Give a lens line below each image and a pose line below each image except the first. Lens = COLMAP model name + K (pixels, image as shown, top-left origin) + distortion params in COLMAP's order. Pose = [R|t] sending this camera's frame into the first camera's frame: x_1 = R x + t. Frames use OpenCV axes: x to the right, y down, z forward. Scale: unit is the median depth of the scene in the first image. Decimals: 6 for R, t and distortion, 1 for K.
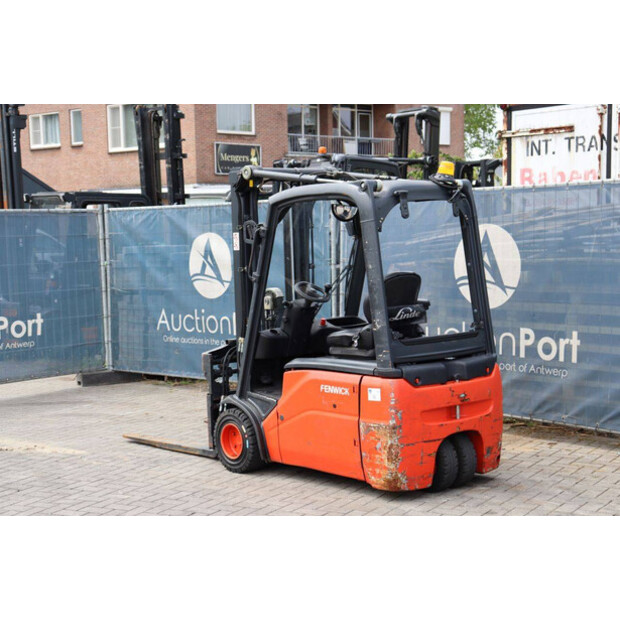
lens RADIAL K [[1131.7, 0, 310.0], [0, 1131.7, 310.0], [0, 0, 1]] dist [0.225616, 0.120560]
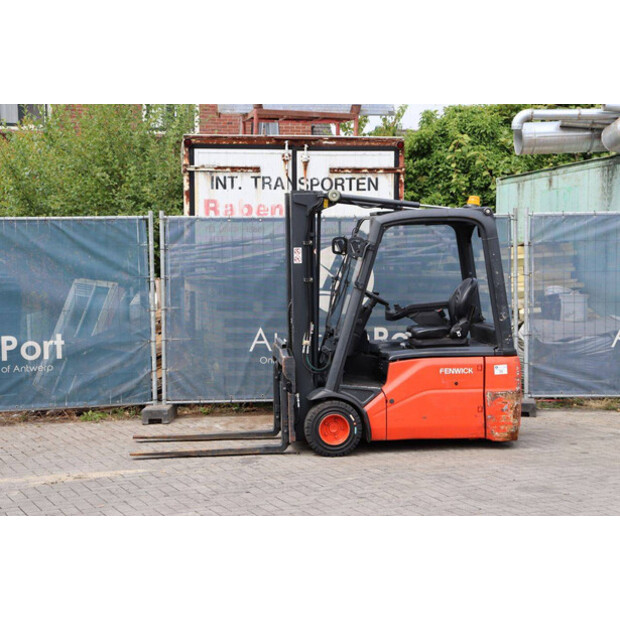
lens RADIAL K [[1227.0, 0, 310.0], [0, 1227.0, 310.0], [0, 0, 1]] dist [0.317875, 0.157349]
pose [[0.575572, -0.022687, 0.817436, -1.103367], [0.054126, 0.998480, -0.010400, 0.007350], [-0.815958, 0.050231, 0.575925, 0.307334]]
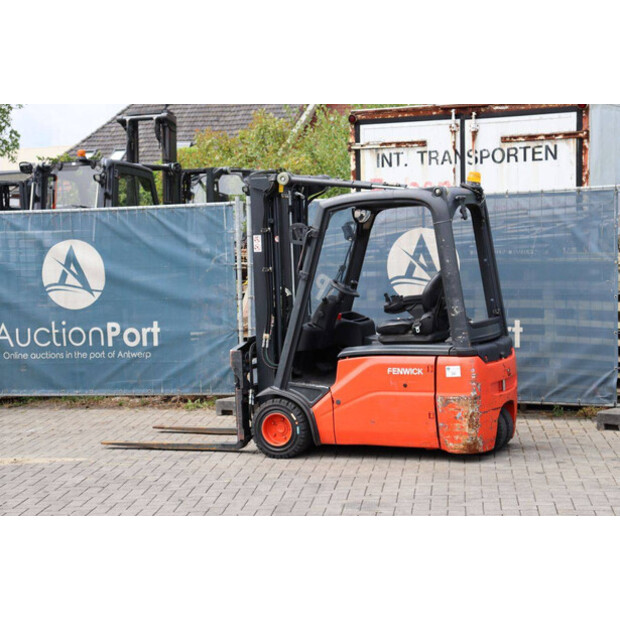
lens RADIAL K [[1372.1, 0, 310.0], [0, 1372.1, 310.0], [0, 0, 1]] dist [0.343047, 0.300414]
pose [[0.908042, -0.026111, 0.418065, -0.586582], [0.037298, 0.999131, -0.018610, 0.028792], [-0.417216, 0.032492, 0.908226, -0.194808]]
